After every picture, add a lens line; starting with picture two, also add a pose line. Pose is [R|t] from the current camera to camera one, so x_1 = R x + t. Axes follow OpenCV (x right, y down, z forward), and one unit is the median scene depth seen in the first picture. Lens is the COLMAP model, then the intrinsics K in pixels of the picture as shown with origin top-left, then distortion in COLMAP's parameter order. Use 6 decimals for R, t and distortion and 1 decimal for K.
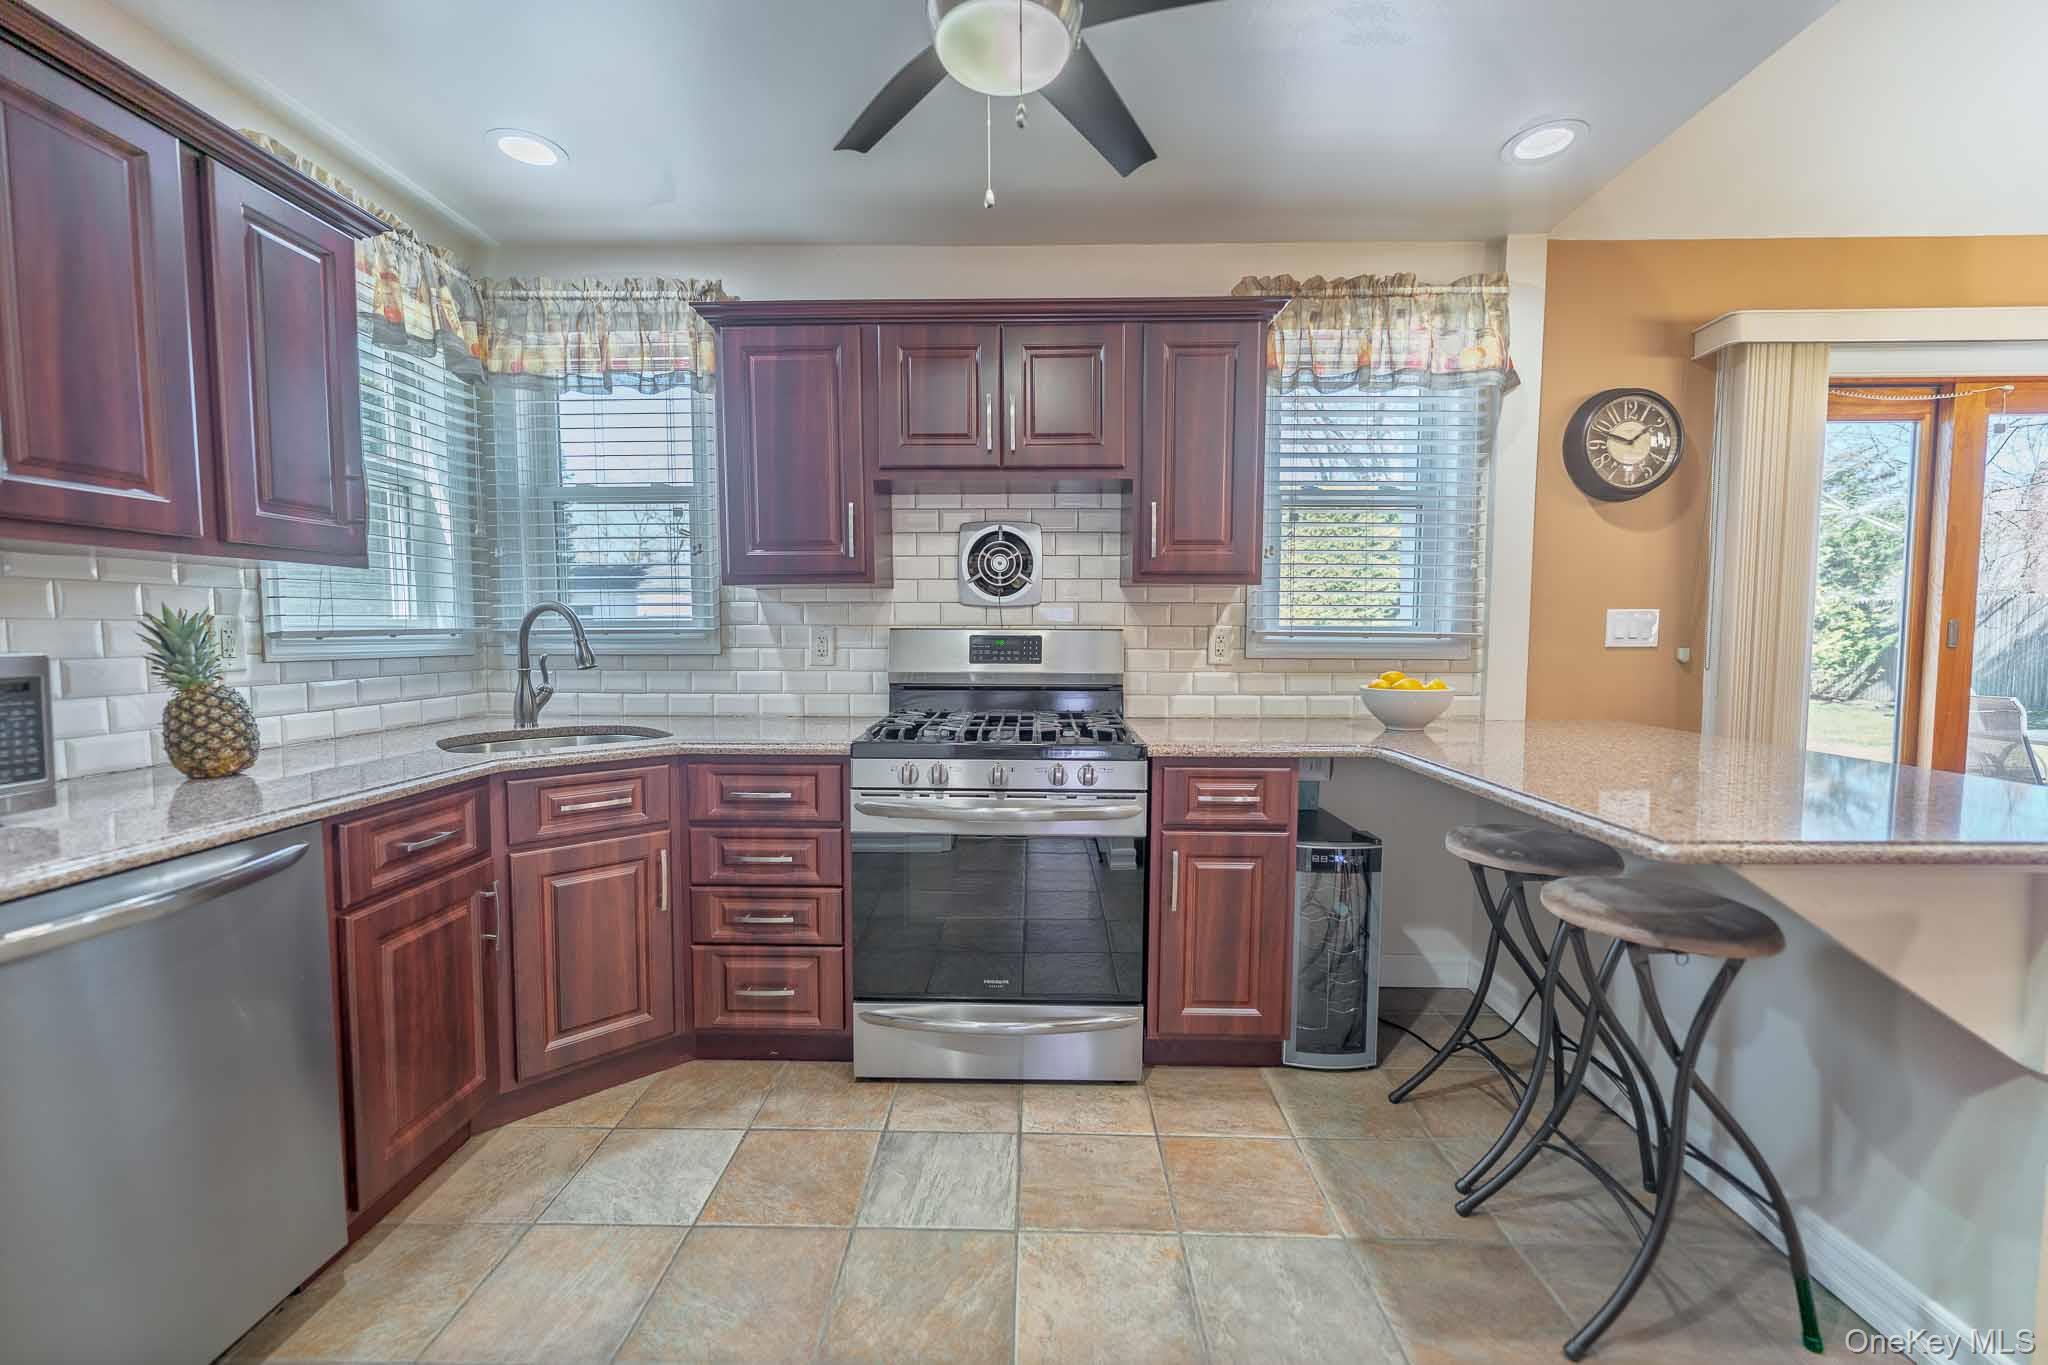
lens RADIAL K [[831.9, 0, 1024.2], [0, 831.9, 685.9], [0, 0, 1]] dist [-0.001469, -0.000273]
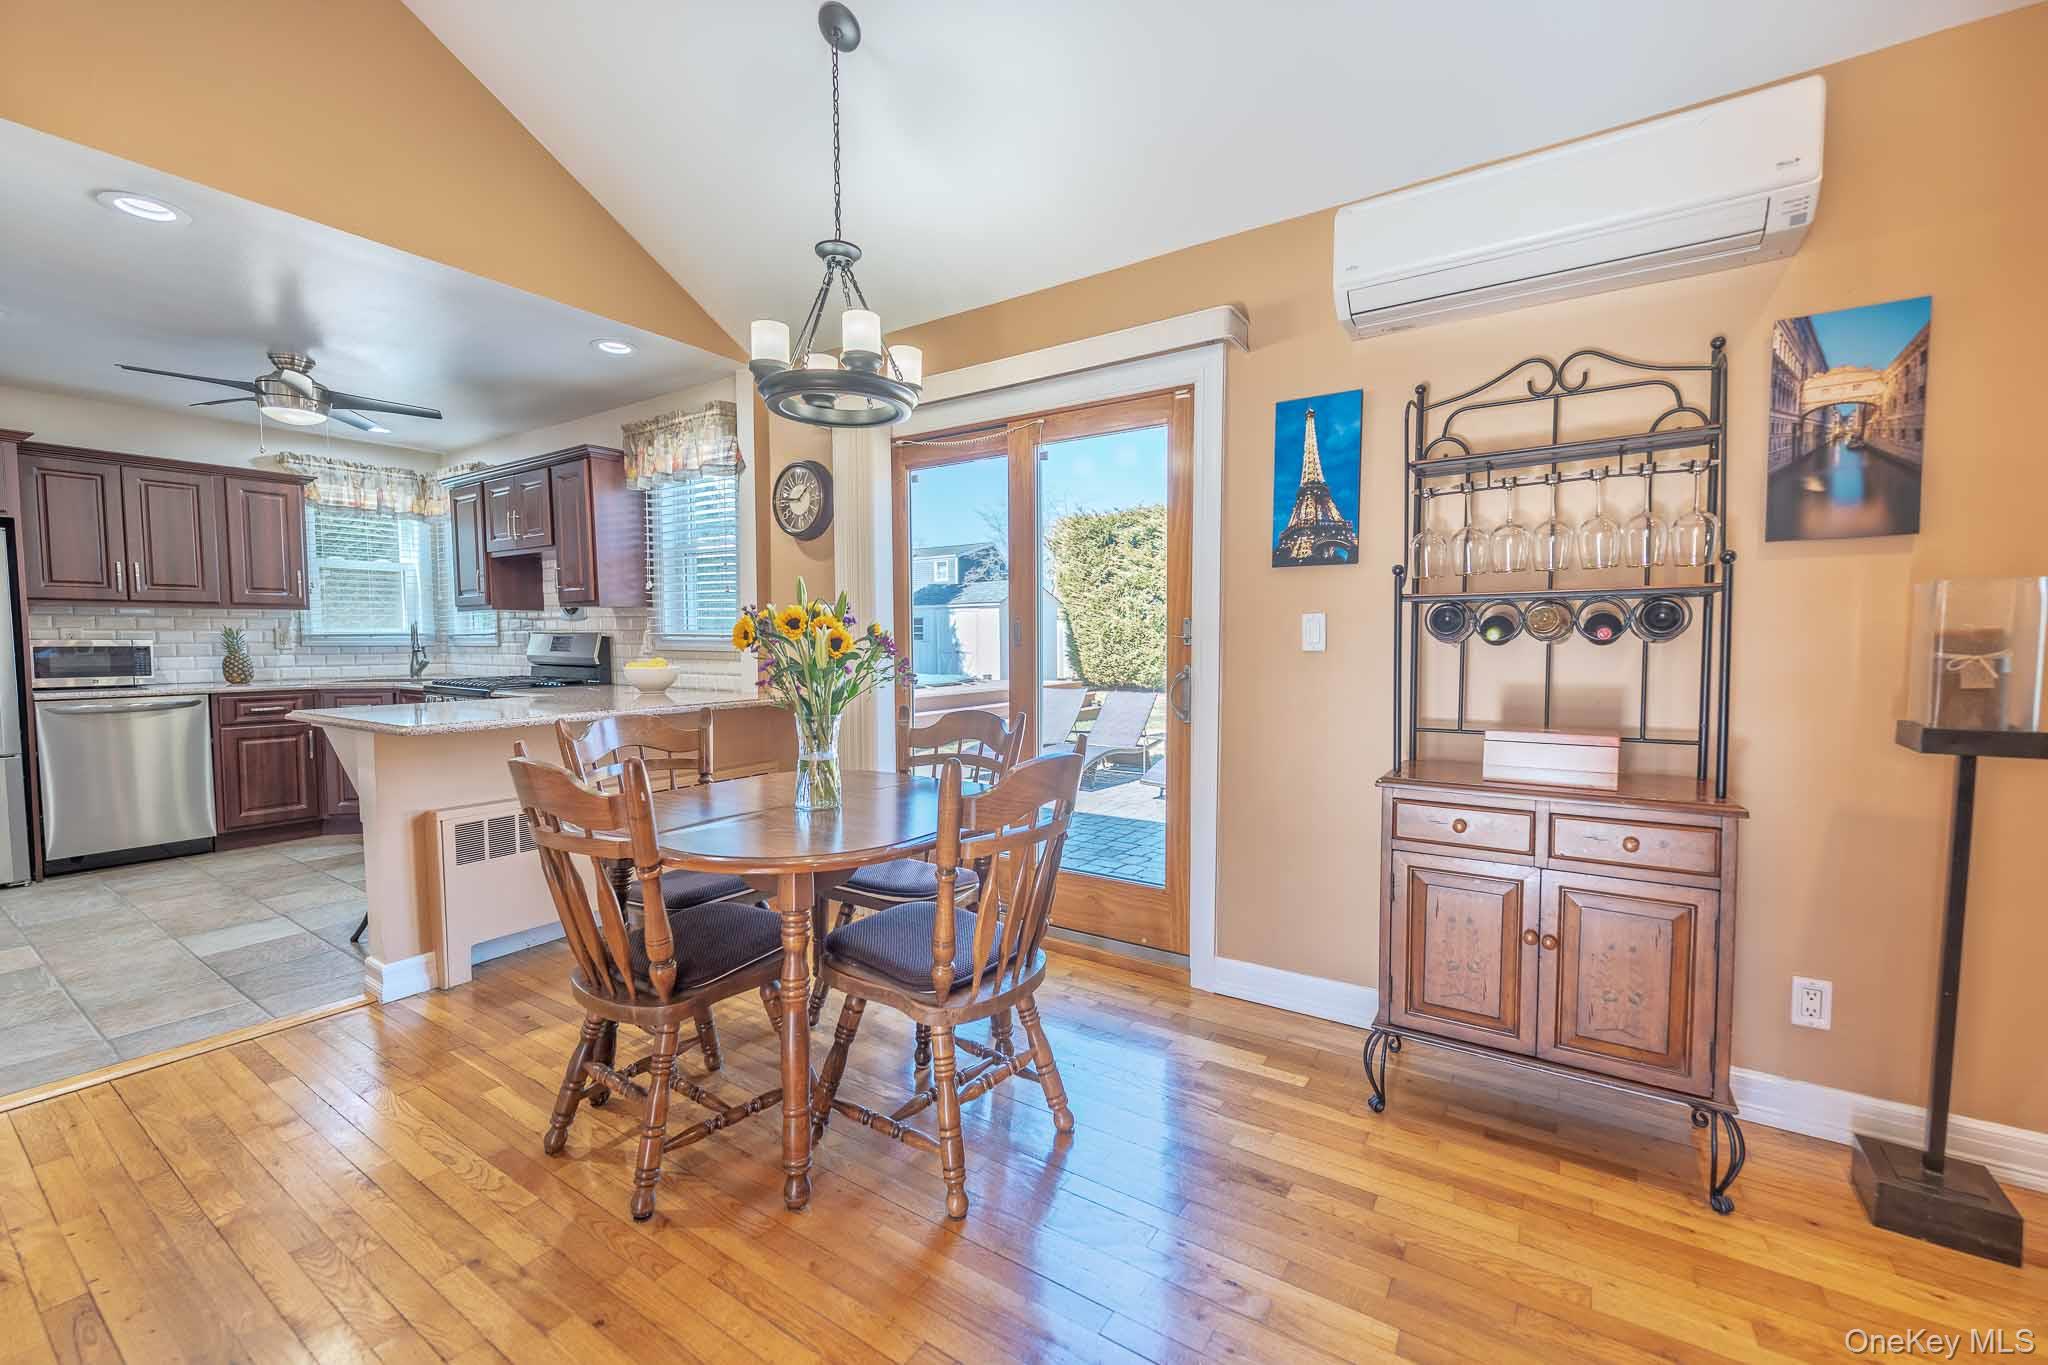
lens RADIAL K [[831.9, 0, 1024.2], [0, 831.9, 685.9], [0, 0, 1]] dist [-0.001469, -0.000273]
pose [[0.841091, 0.031357, -0.539983, 1.843628], [-0.035519, 0.999365, 0.002707, 0.006946], [0.539726, 0.016903, 0.841671, 0.017010]]
